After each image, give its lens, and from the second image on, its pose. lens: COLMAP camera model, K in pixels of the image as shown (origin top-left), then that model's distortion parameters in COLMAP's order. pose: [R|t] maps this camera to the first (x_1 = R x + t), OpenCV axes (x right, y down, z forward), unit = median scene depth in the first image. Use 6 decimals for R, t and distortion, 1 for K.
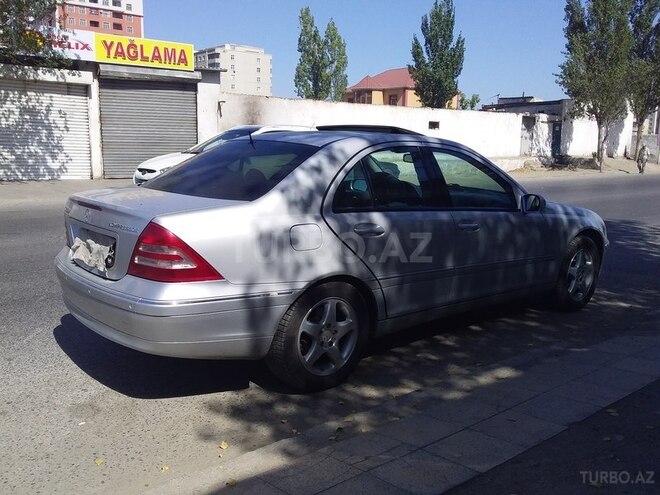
lens RADIAL K [[597.2, 0, 330.8], [0, 597.2, 248.9], [0, 0, 1]] dist [0.053809, -0.114435]
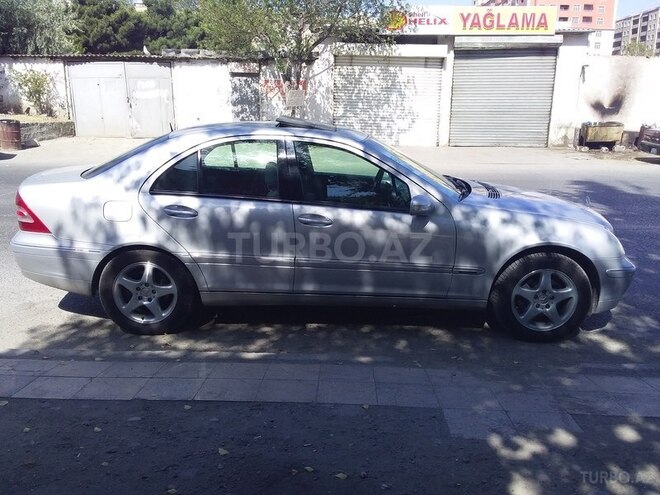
lens RADIAL K [[597.2, 0, 317.4], [0, 597.2, 244.9], [0, 0, 1]] dist [0.053809, -0.114435]
pose [[0.746741, 0.143370, -0.649479, 0.165837], [-0.109562, 0.989667, 0.092497, -0.016740], [0.656029, 0.002087, 0.754733, 0.046214]]
